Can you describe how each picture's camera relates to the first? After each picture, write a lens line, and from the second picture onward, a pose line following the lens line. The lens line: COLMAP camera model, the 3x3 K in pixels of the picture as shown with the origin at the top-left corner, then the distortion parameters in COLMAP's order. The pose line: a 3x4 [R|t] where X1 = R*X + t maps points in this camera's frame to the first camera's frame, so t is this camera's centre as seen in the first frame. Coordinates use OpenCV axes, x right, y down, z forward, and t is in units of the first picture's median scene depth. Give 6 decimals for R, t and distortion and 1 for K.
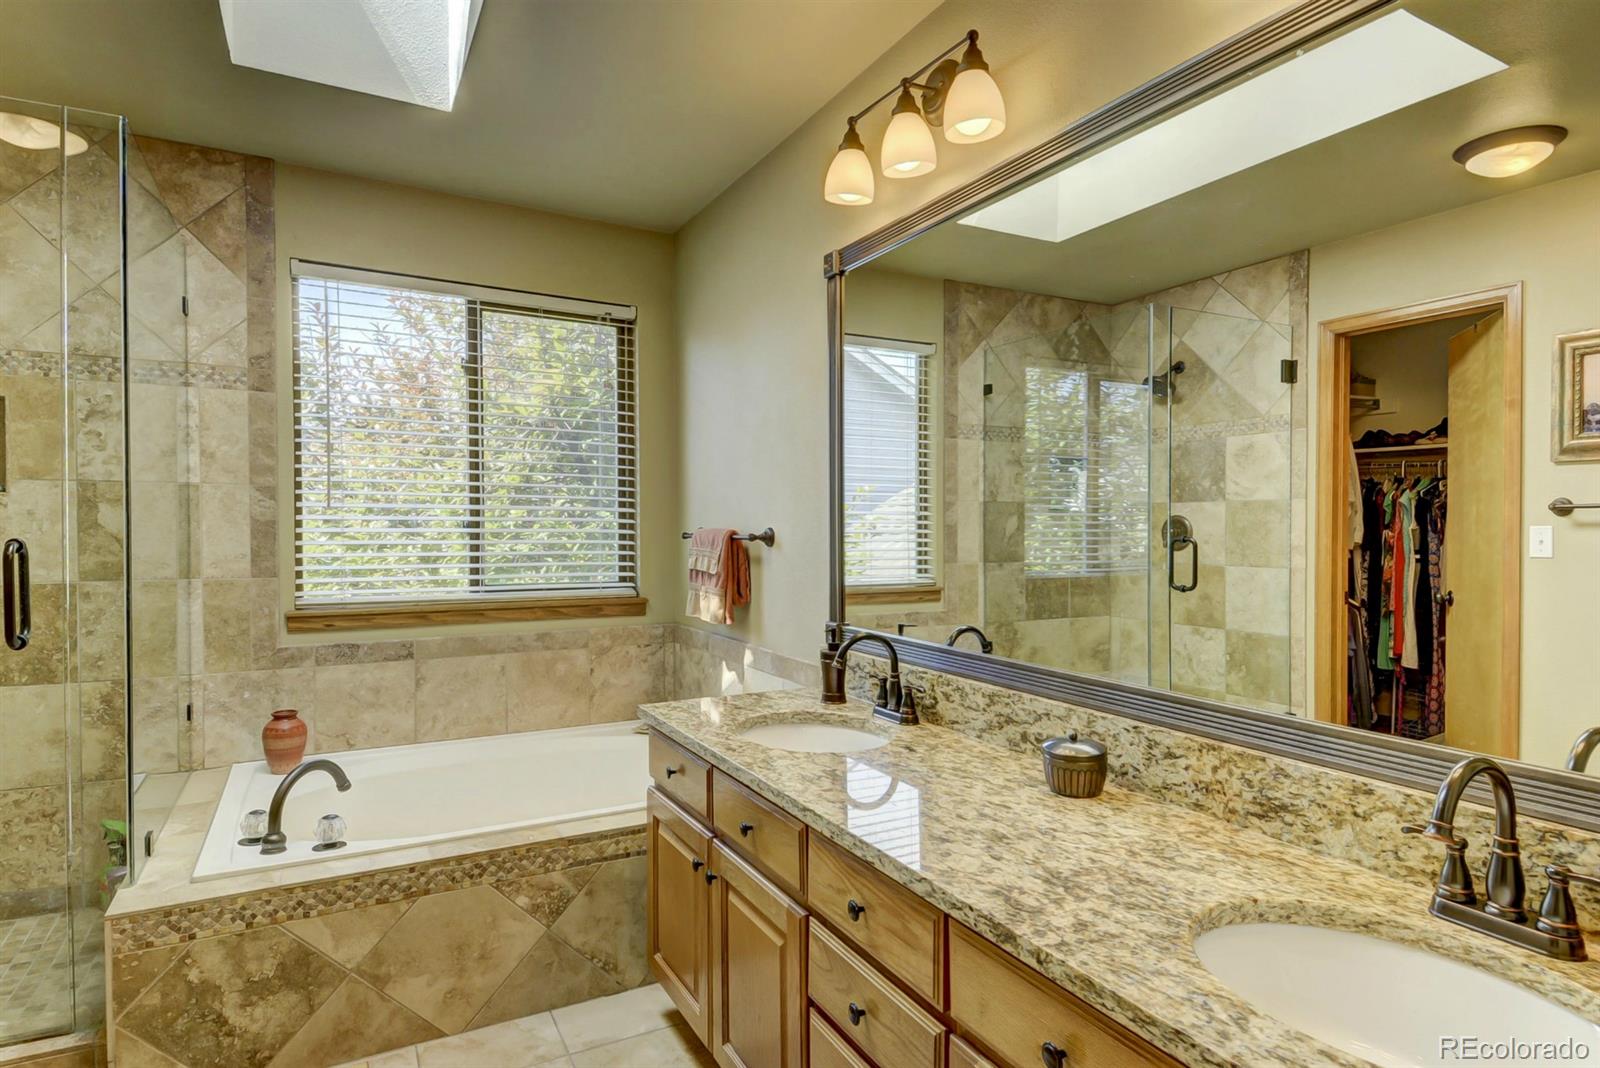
lens RADIAL K [[894.3, 0, 798.2], [0, 894.3, 542.7], [0, 0, 1]] dist [0.073345, -0.051421]
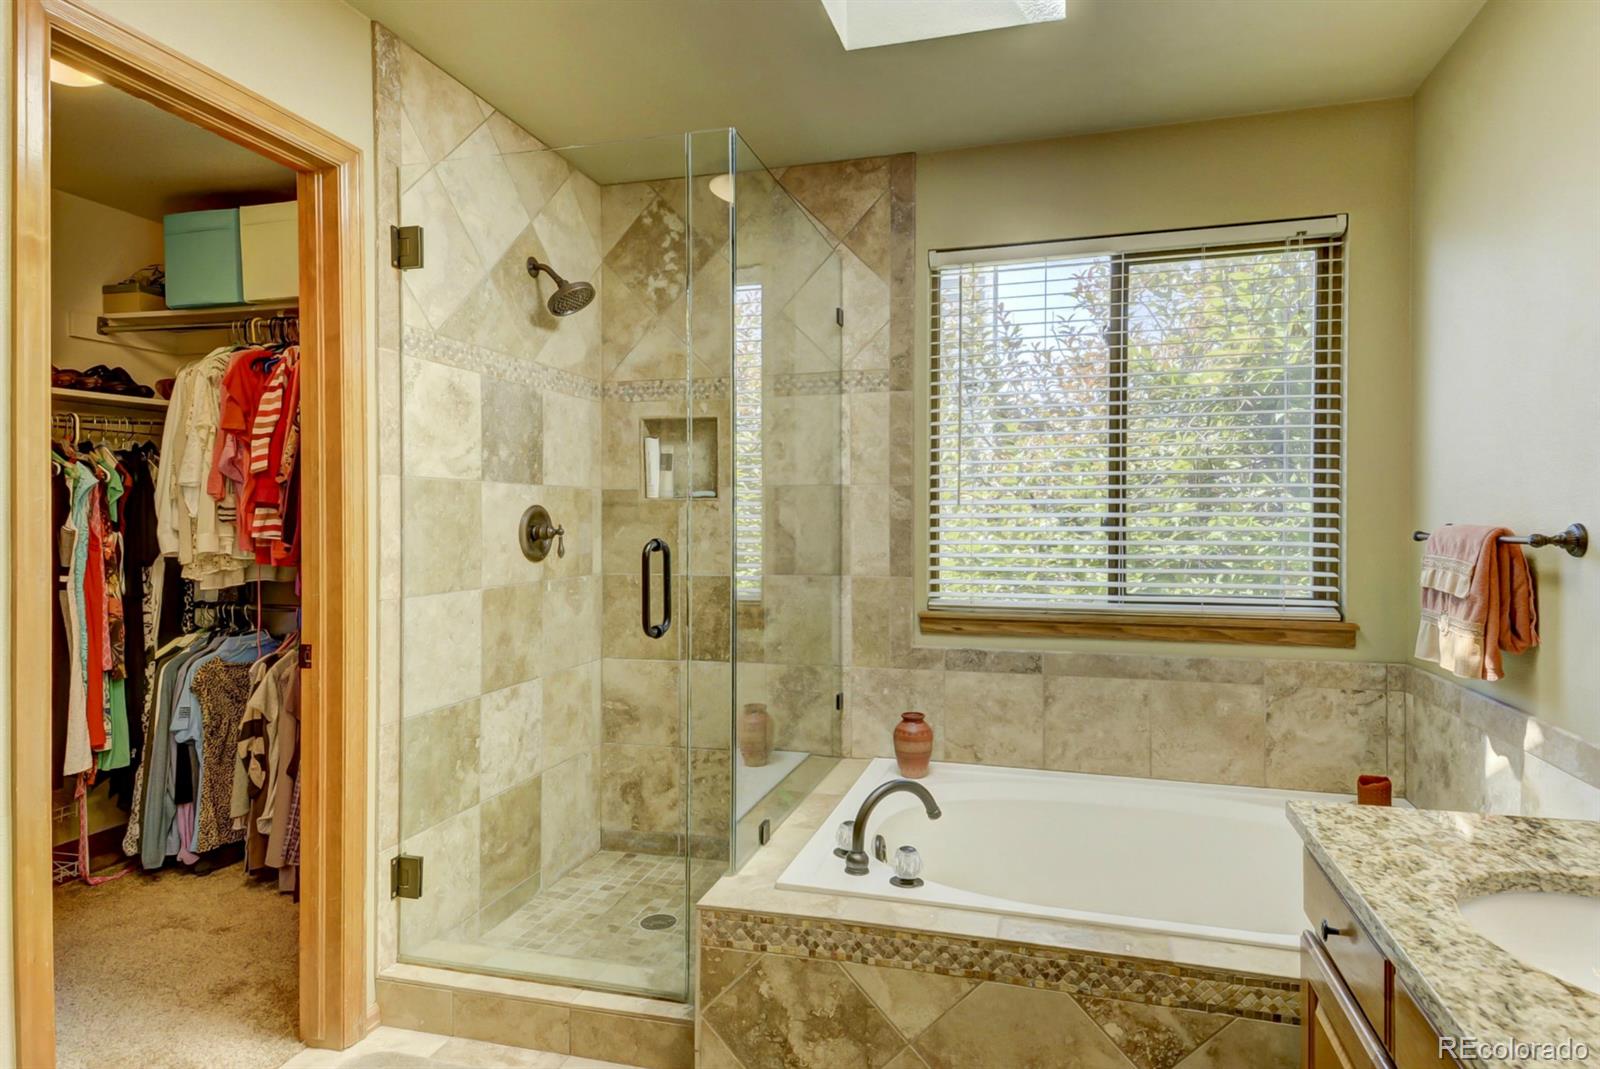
lens RADIAL K [[894.3, 0, 798.2], [0, 894.3, 543.2], [0, 0, 1]] dist [0.073345, -0.051421]
pose [[0.715568, 0.010279, -0.698467, 0.021883], [-0.006803, 0.999947, 0.007747, -0.005530], [0.698510, -0.000792, 0.715600, 0.222435]]
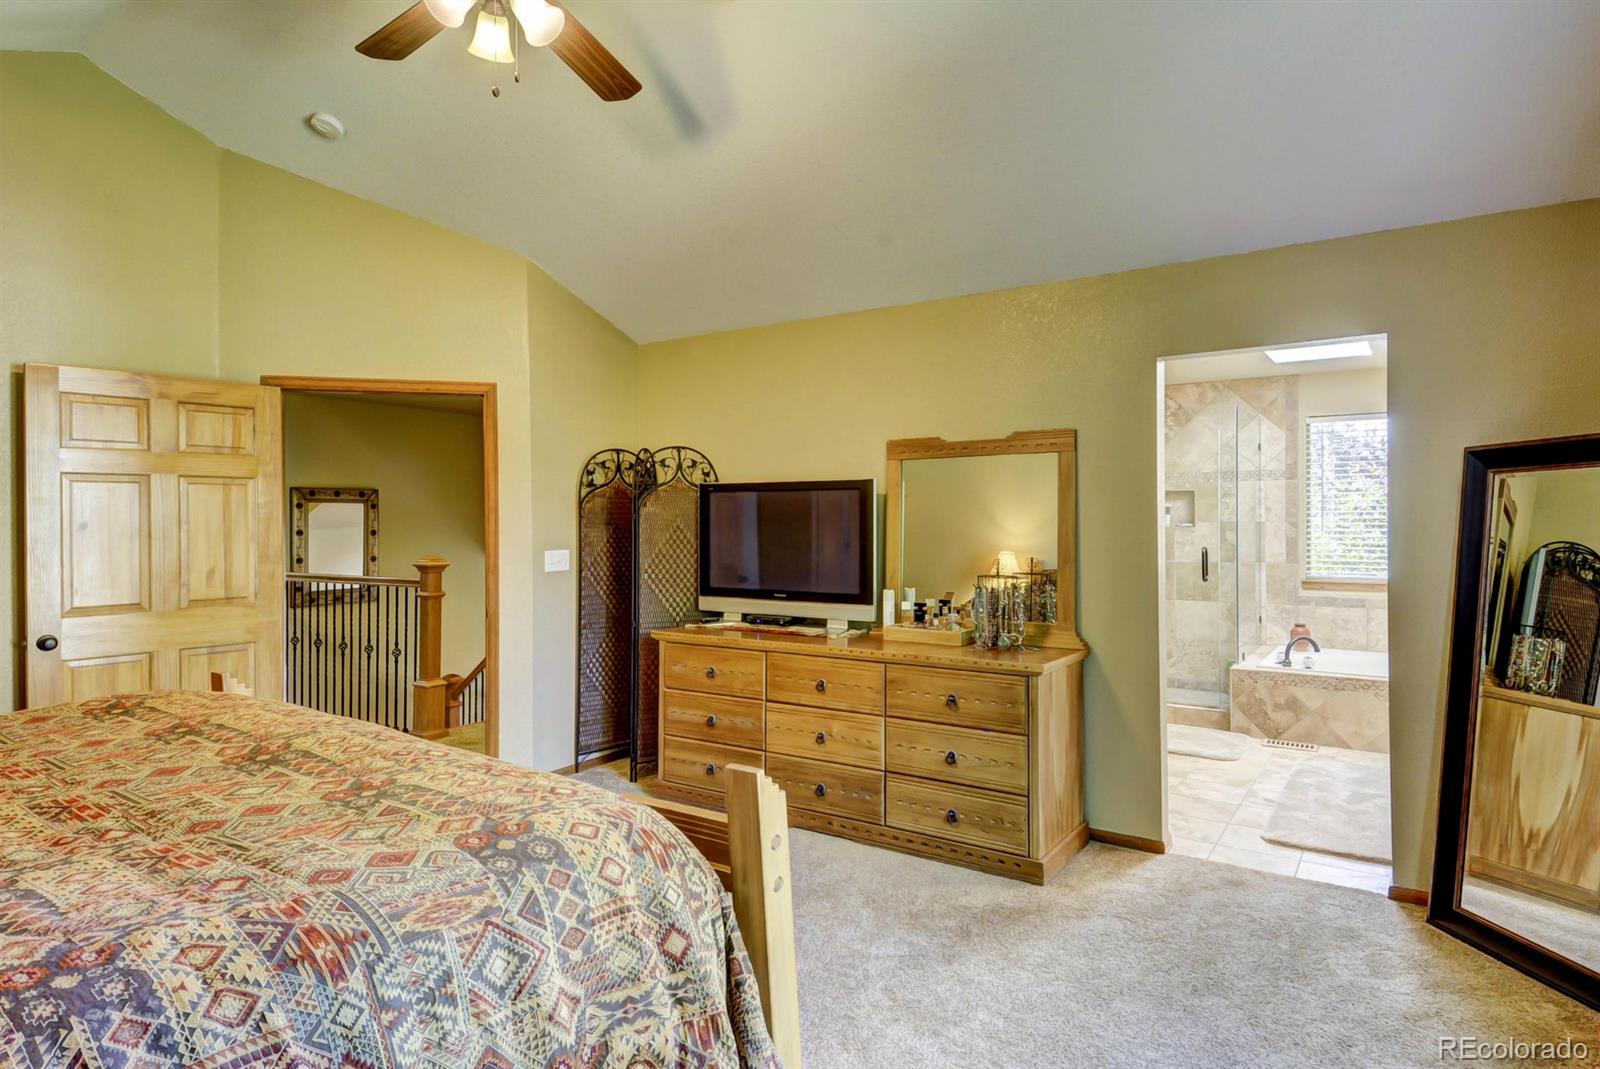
lens RADIAL K [[880.2, 0, 798.5], [0, 880.2, 524.6], [0, 0, 1]] dist [0.064088, -0.048211]
pose [[0.463941, 0.000804, -0.885866, 0.806379], [-0.006174, 0.999978, -0.002326, -0.045018], [0.885845, 0.006548, 0.463936, -1.104246]]
